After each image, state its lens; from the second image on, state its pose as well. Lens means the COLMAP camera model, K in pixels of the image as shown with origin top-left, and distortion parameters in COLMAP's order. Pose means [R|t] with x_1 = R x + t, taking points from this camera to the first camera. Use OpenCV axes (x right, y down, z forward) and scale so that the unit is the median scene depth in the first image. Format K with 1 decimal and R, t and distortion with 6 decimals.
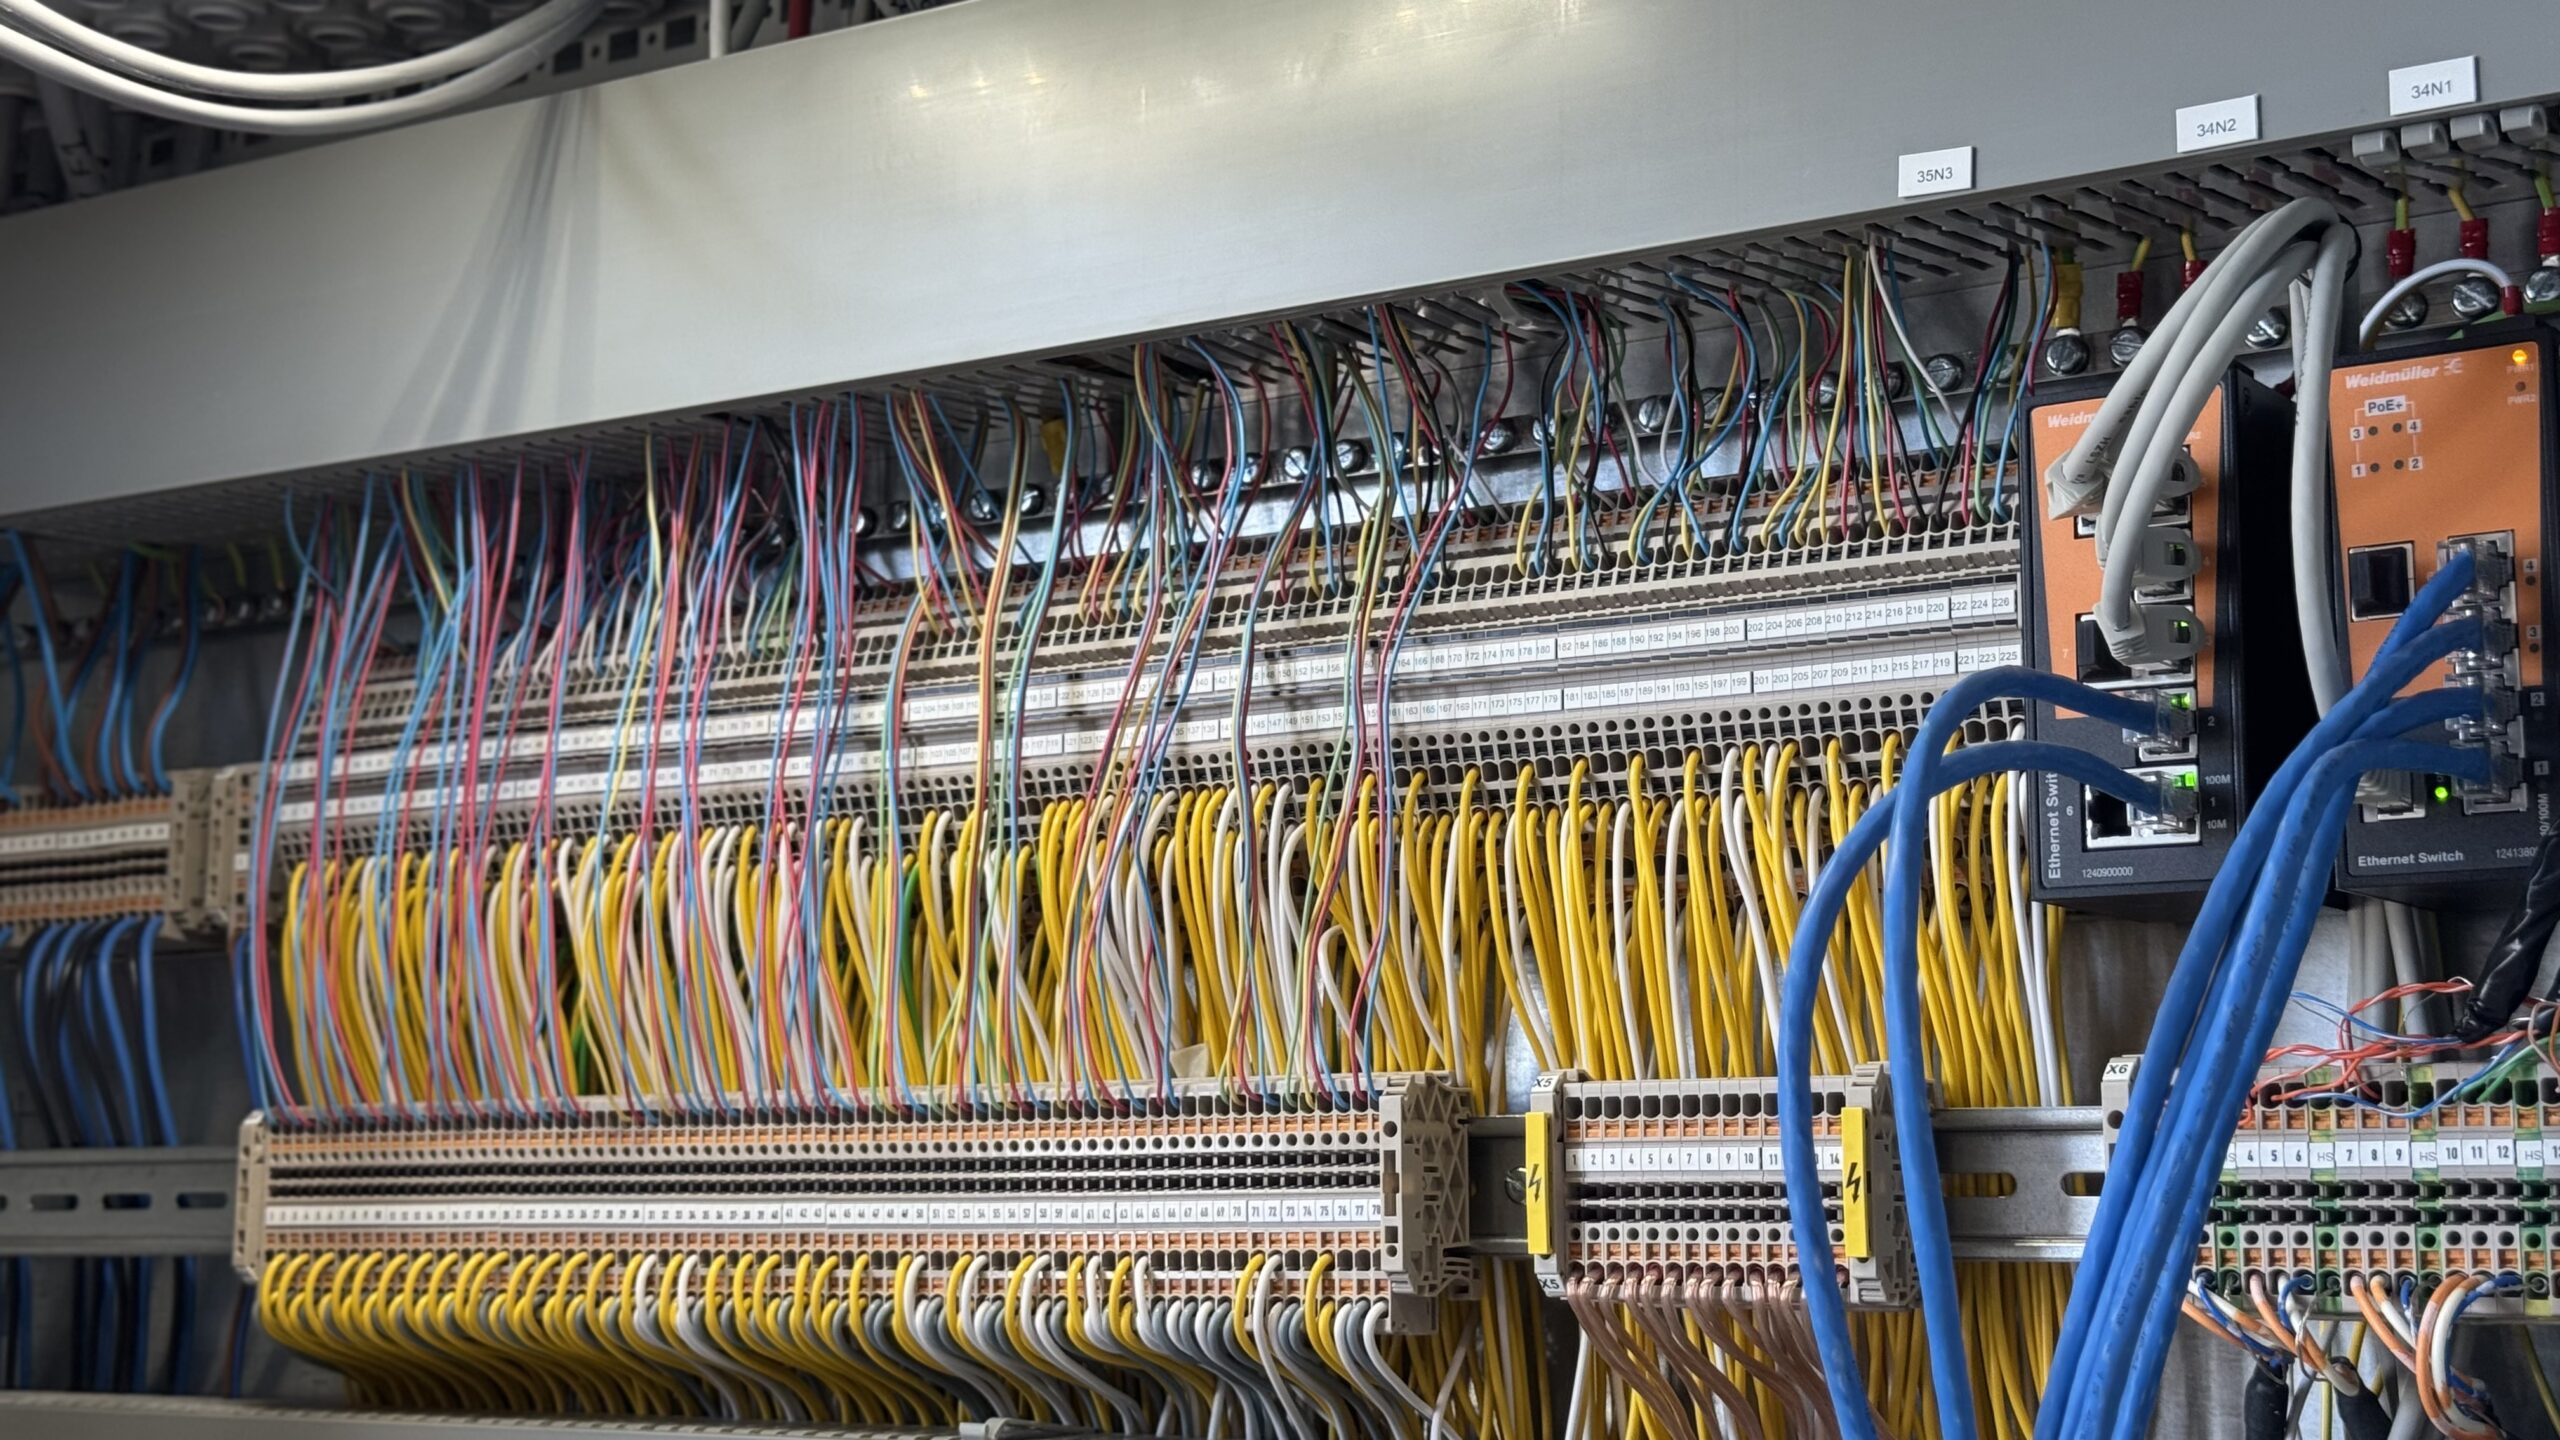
lens RADIAL K [[3760.4, 0, 1280.0], [0, 3760.4, 720.0], [0, 0, 1]] dist [0.055092, 0.118621]
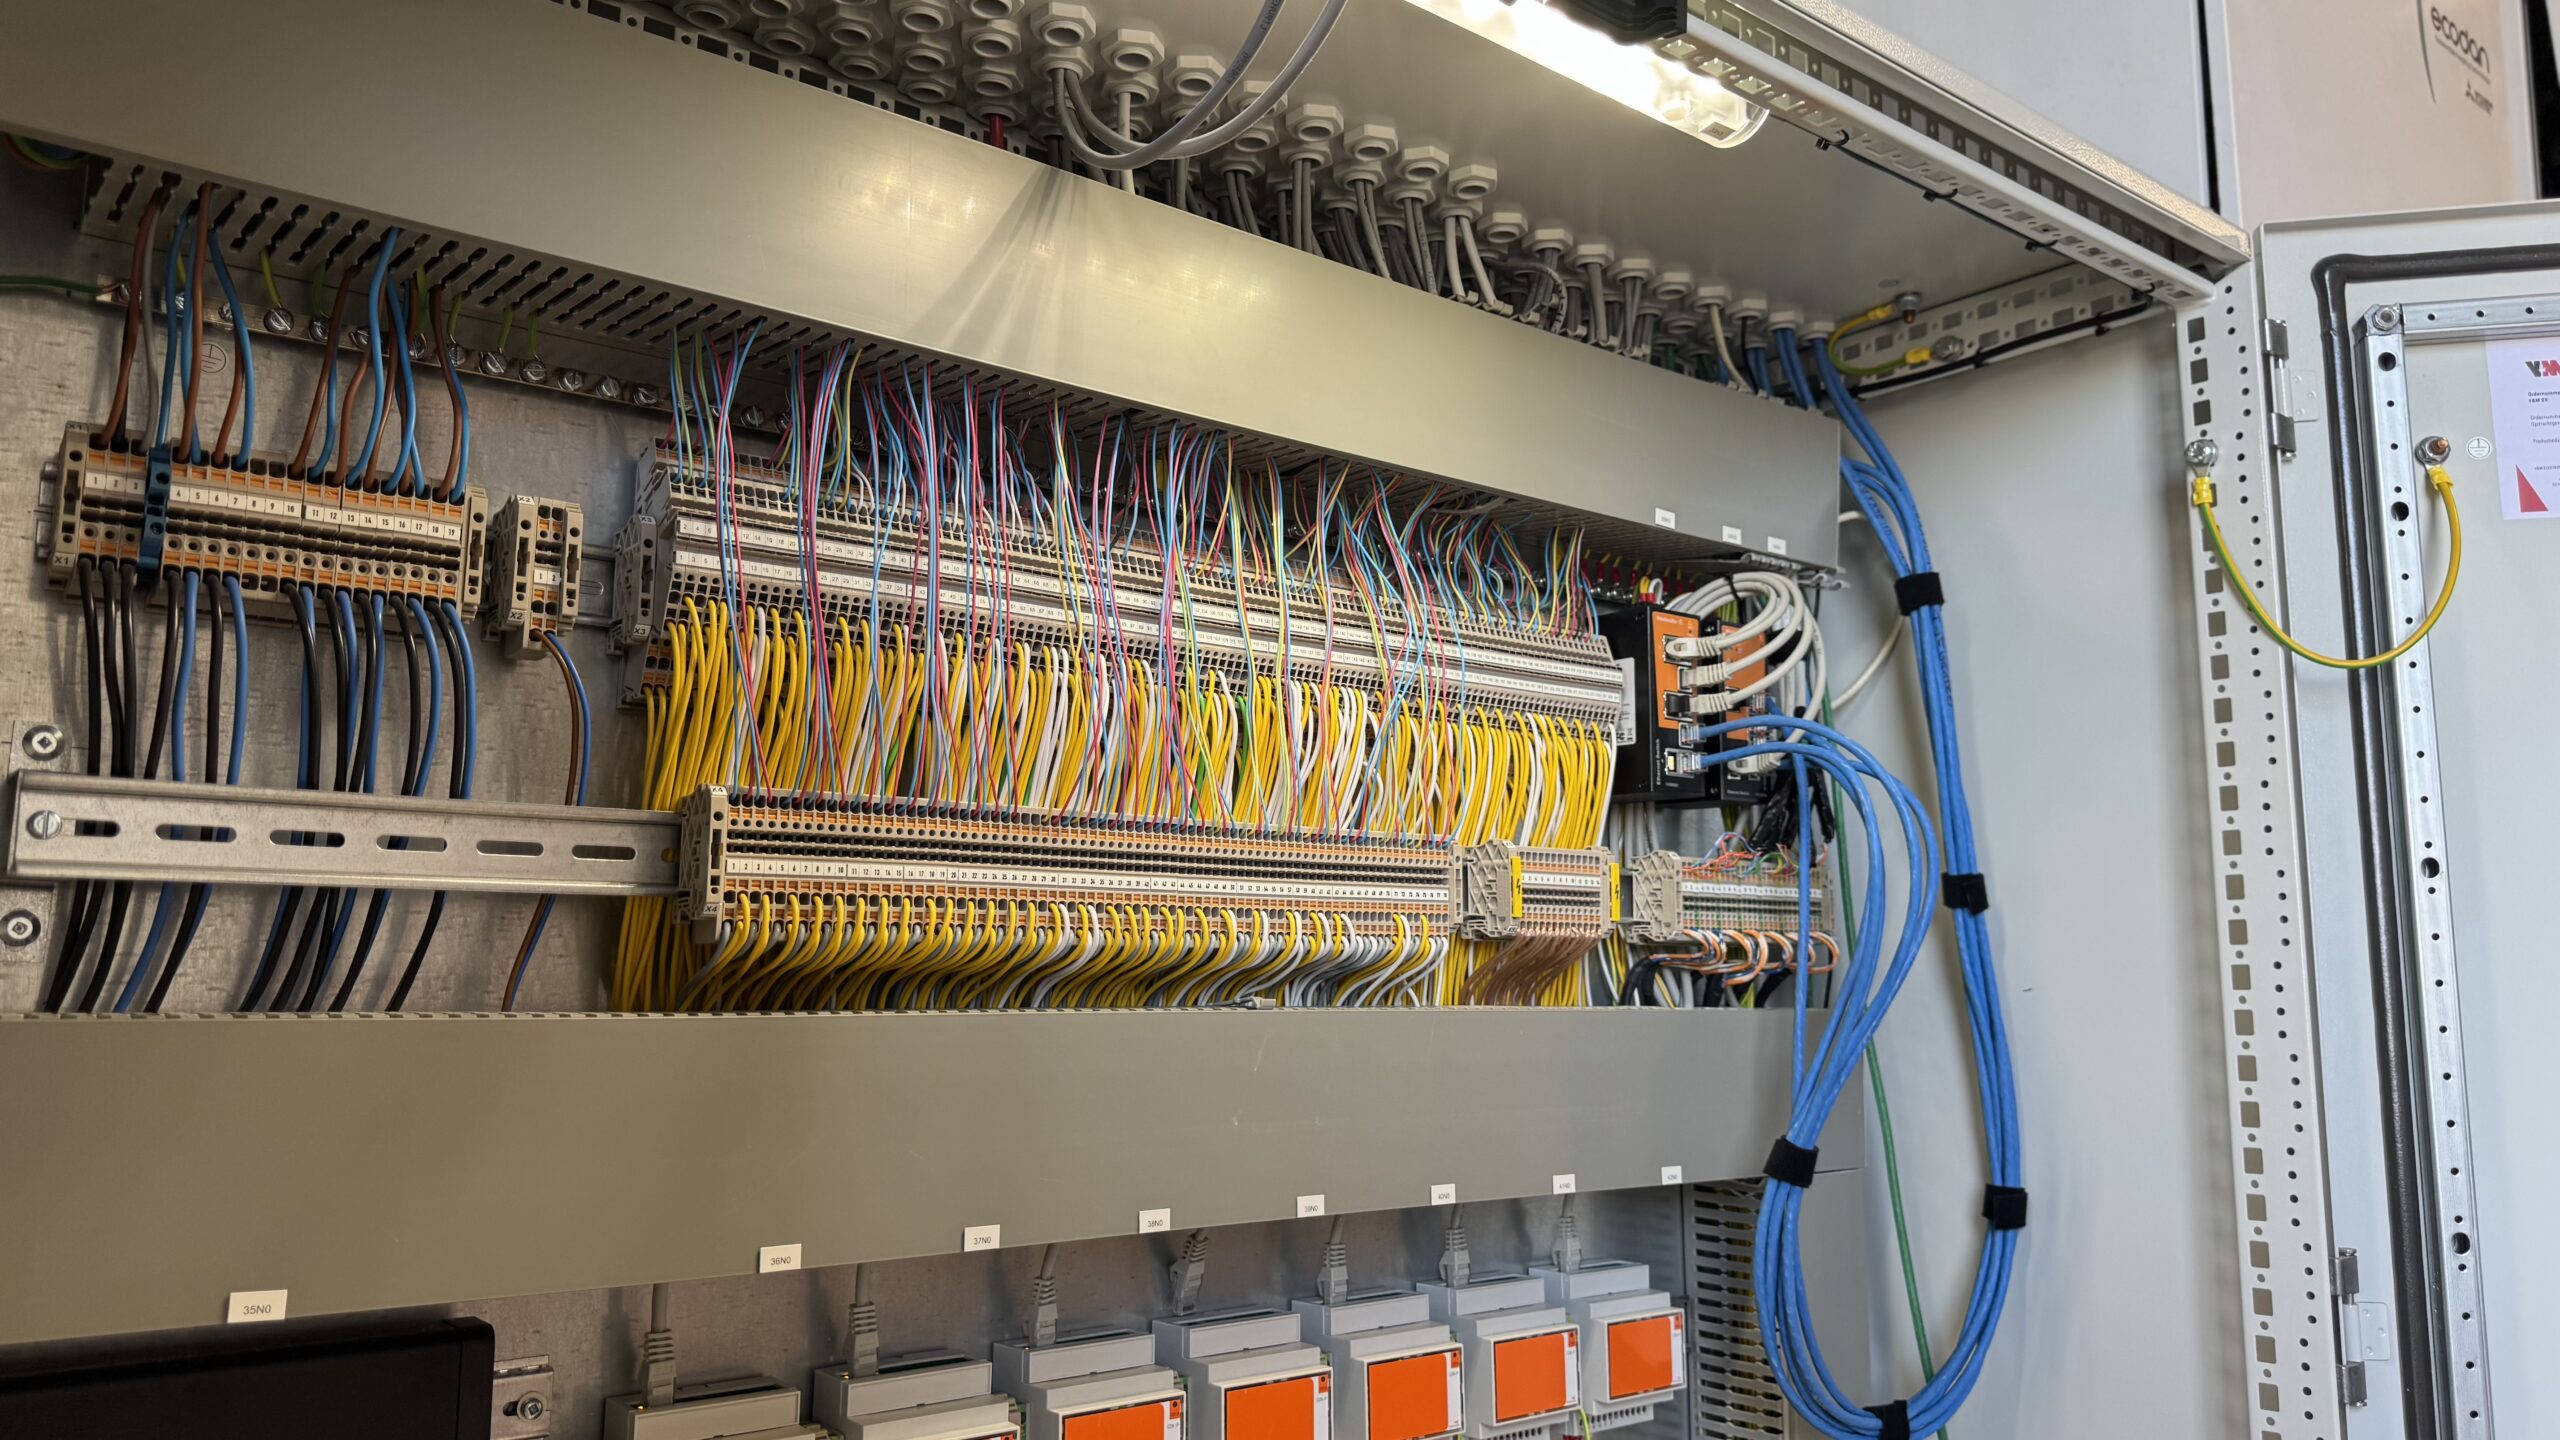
lens RADIAL K [[1827.7, 0, 1280.0], [0, 1827.7, 720.0], [0, 0, 1]] dist [0.185524, -0.469611]
pose [[0.283186, 0.119628, 0.951575, -0.928723], [-0.148318, 0.985716, -0.079781, 0.115948], [-0.947527, -0.118543, 0.296884, 0.706495]]
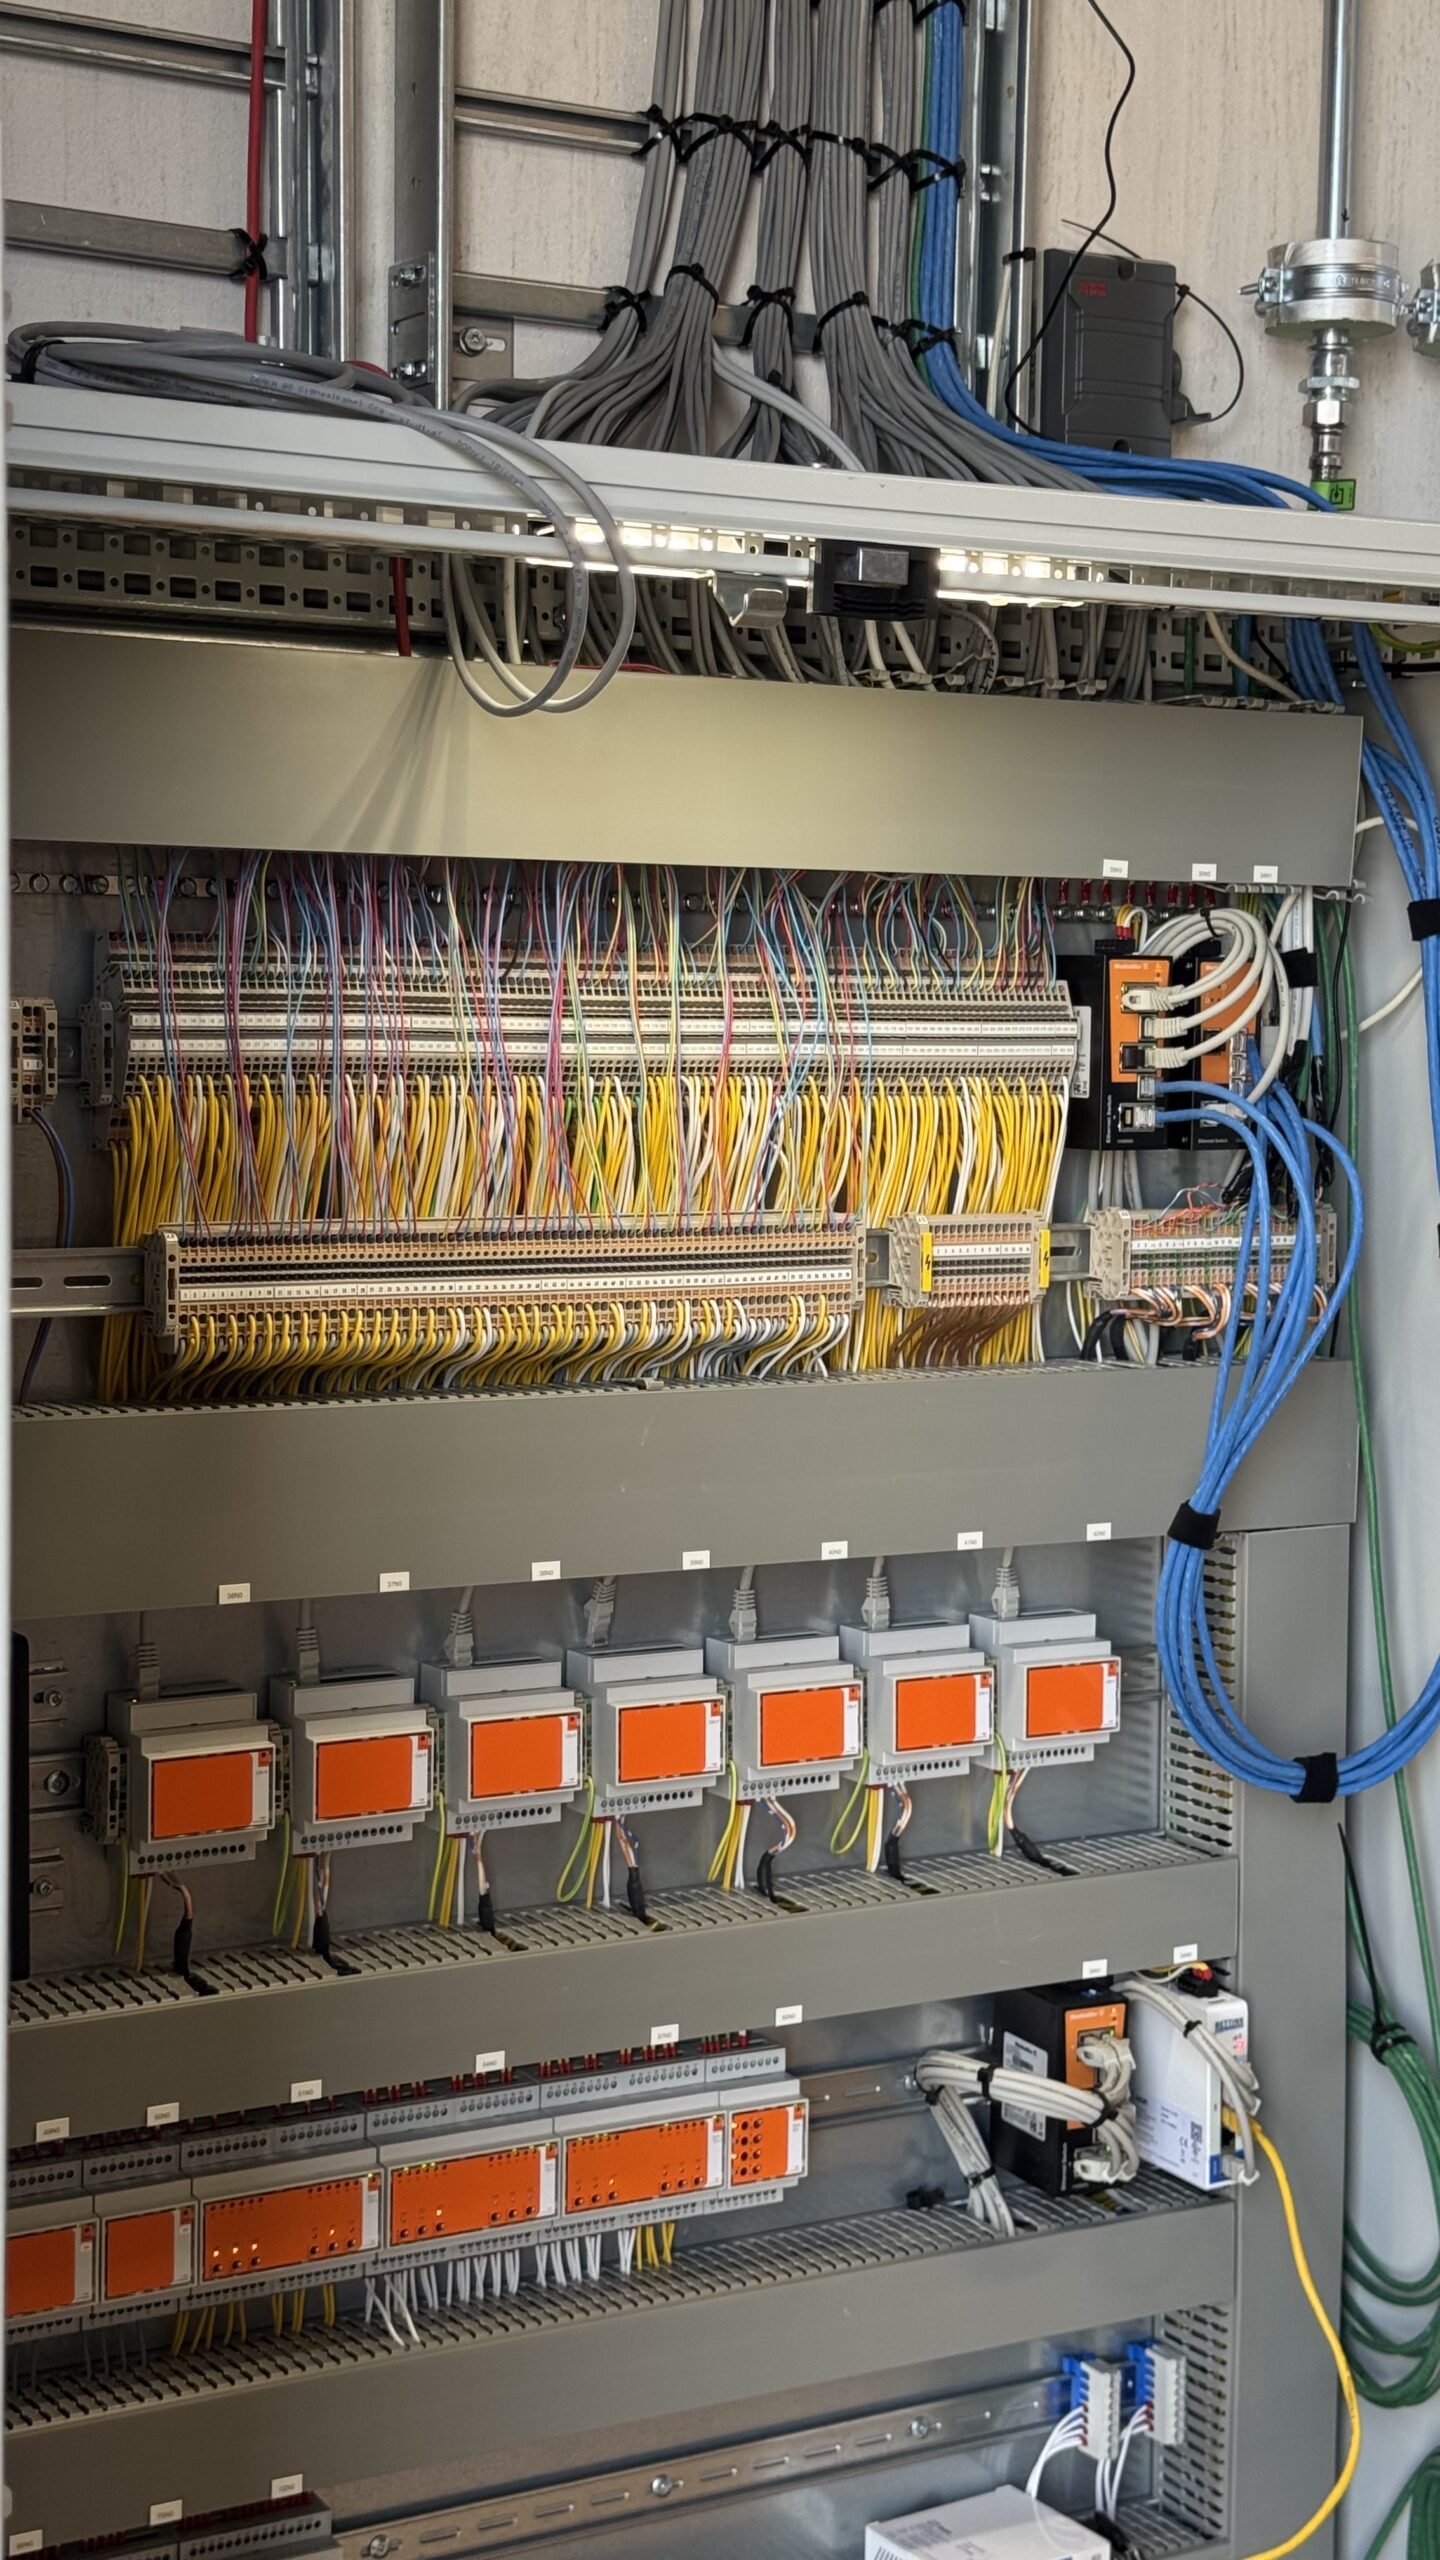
lens RADIAL K [[3760.4, 0, 720.0], [0, 3760.4, 1280.0], [0, 0, 1]] dist [0.055092, 0.118621]
pose [[0.422936, -0.078579, 0.902746, -1.854482], [-0.146963, 0.977096, 0.153903, -0.184629], [-0.894163, -0.197762, 0.401700, 0.138716]]
